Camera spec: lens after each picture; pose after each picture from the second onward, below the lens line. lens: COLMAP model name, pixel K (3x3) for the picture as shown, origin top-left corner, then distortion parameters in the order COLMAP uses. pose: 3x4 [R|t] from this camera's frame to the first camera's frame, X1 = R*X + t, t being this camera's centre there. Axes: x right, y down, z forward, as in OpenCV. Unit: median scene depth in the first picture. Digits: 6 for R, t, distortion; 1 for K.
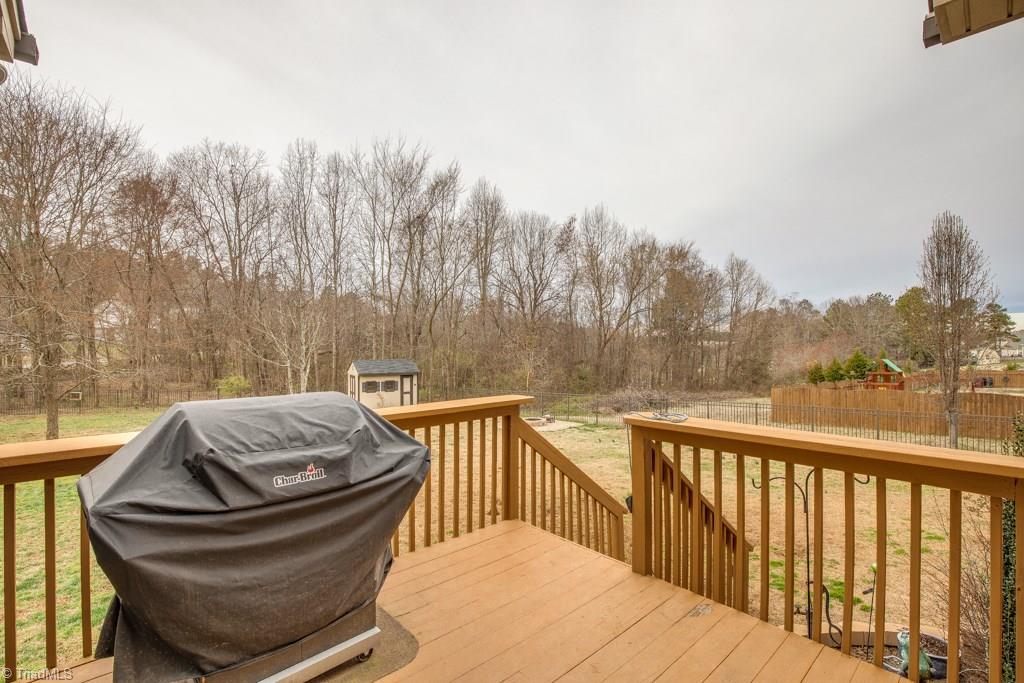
lens RADIAL K [[467.0, 0, 513.2], [0, 467.0, 340.9], [0, 0, 1]] dist [-0.029732, 0.002809]
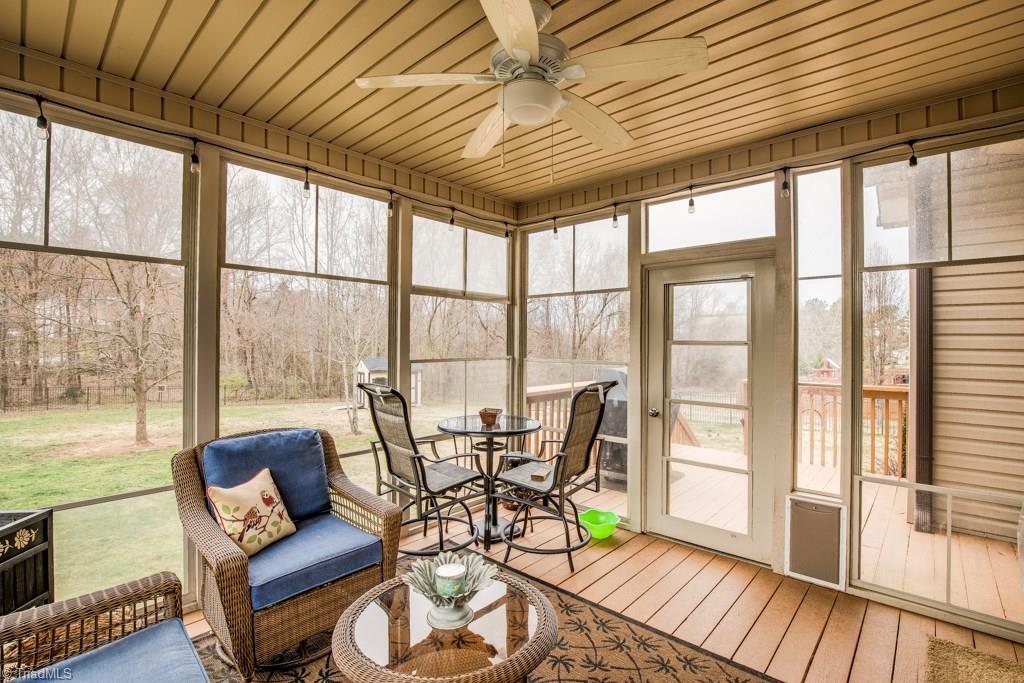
lens RADIAL K [[467.0, 0, 510.8], [0, 467.0, 341.4], [0, 0, 1]] dist [-0.029732, 0.002809]
pose [[0.995610, 0.005541, 0.093433, -0.095173], [-0.005736, 0.999982, 0.001818, -0.000807], [-0.093422, -0.002346, 0.995624, -0.094691]]
